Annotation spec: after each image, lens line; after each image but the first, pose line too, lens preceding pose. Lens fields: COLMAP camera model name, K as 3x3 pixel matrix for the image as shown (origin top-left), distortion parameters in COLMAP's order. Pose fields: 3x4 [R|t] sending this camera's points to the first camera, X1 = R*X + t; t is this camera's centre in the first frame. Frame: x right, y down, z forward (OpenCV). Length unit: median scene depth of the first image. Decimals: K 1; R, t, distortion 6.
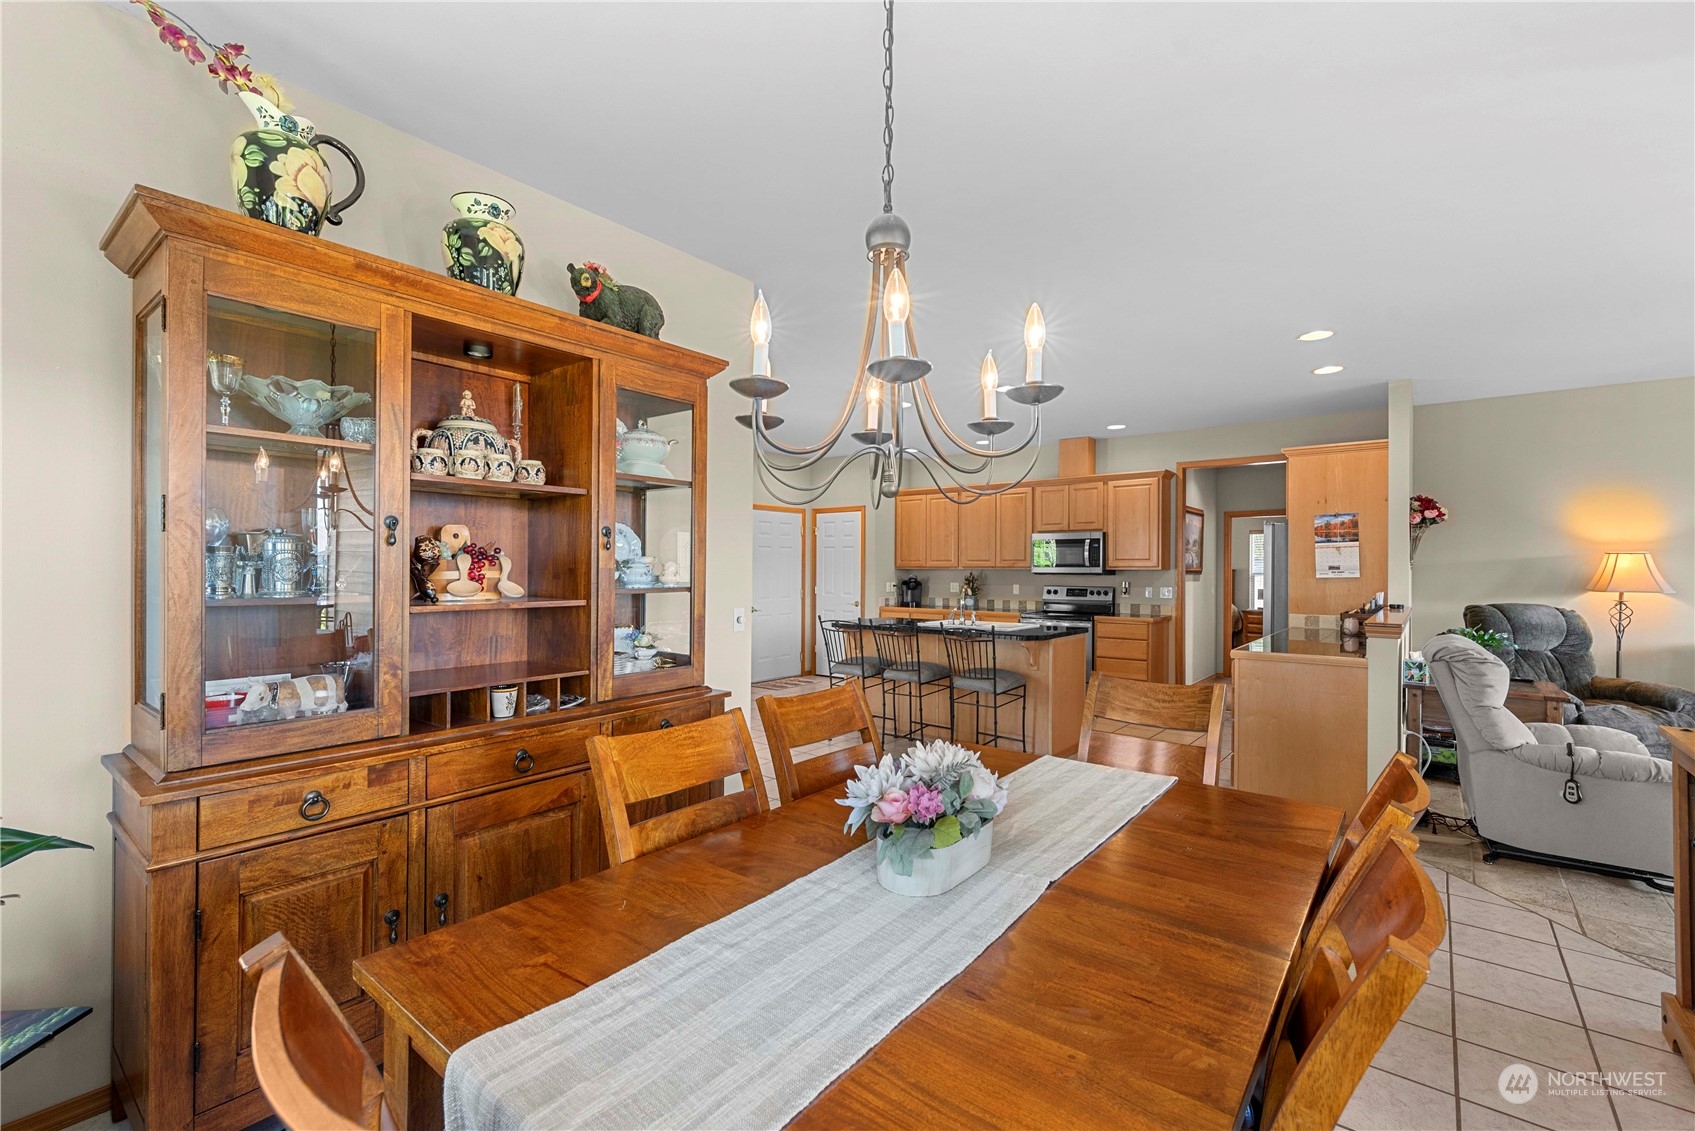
lens RADIAL K [[746.5, 0, 840.5], [0, 746.5, 561.8], [0, 0, 1]] dist [-0.000653, 0.000716]
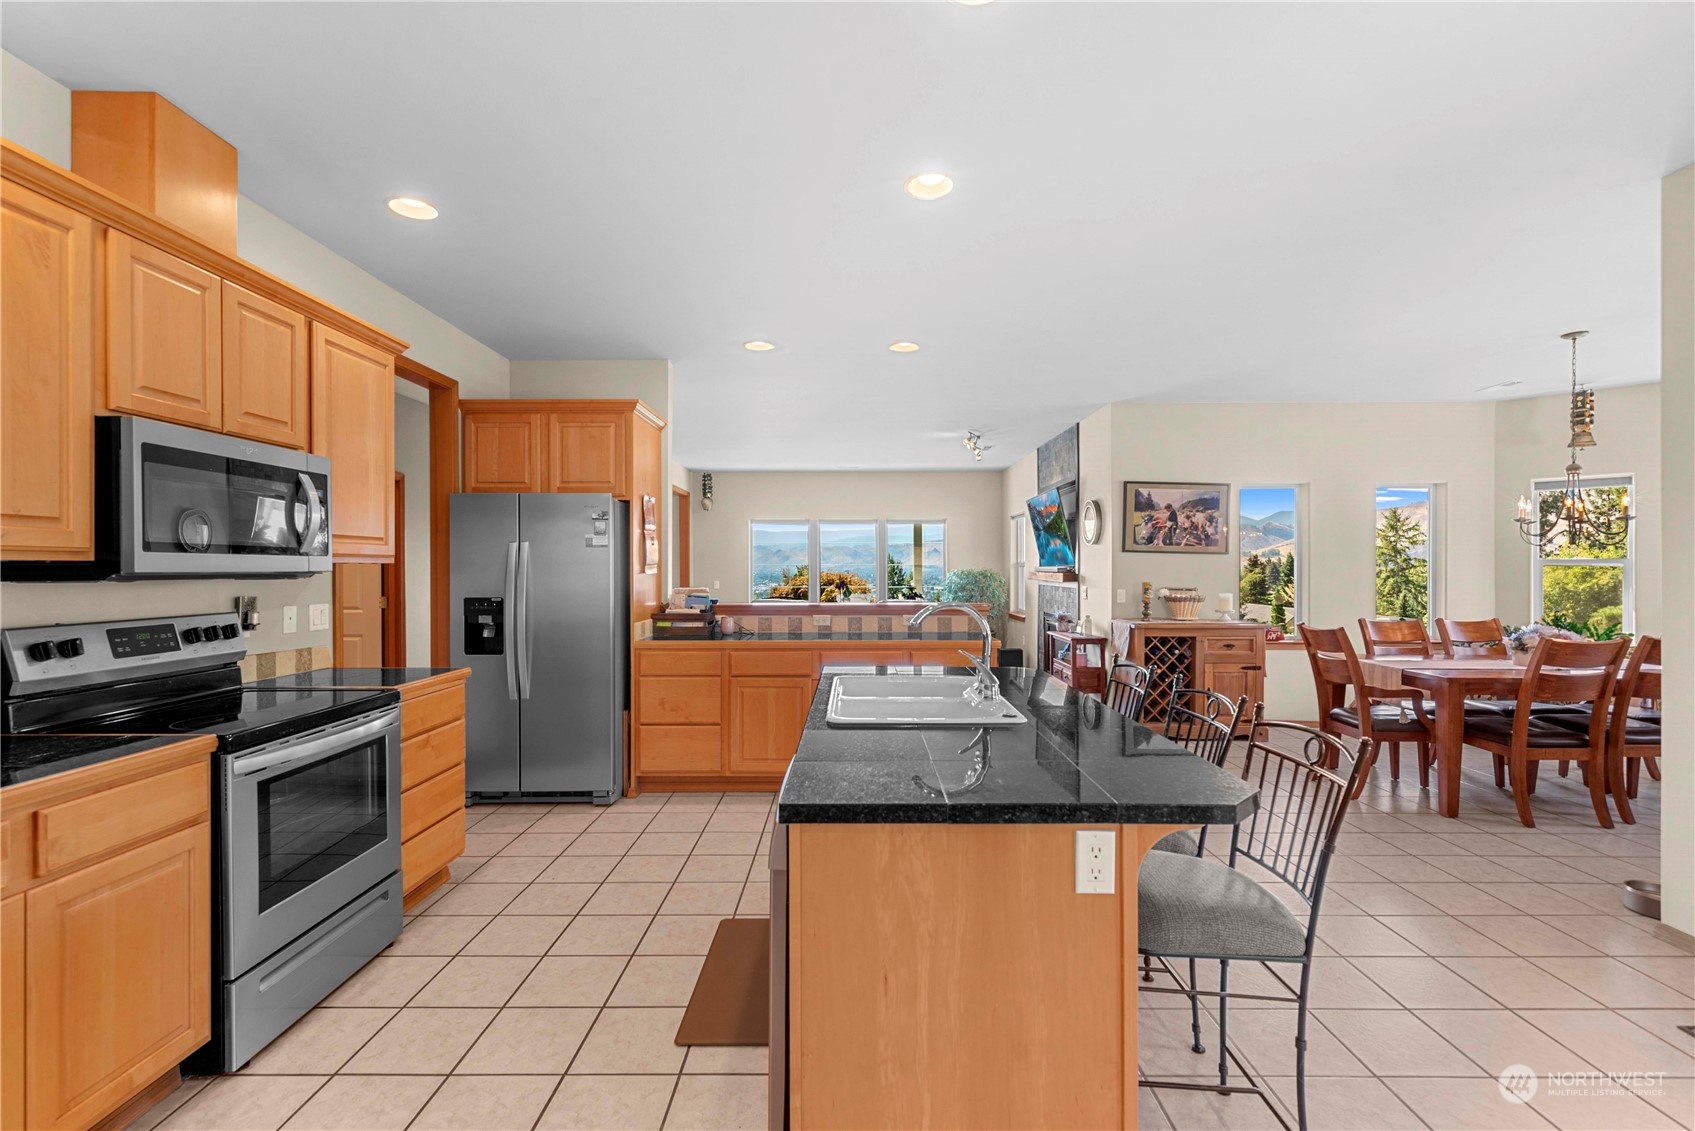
lens RADIAL K [[746.5, 0, 850.3], [0, 746.5, 568.4], [0, 0, 1]] dist [-0.000653, 0.000716]
pose [[-0.627023, -0.004854, 0.778986, -0.092416], [-0.010515, 0.999942, -0.002232, 0.011609], [-0.778930, -0.009591, -0.627038, 1.047482]]
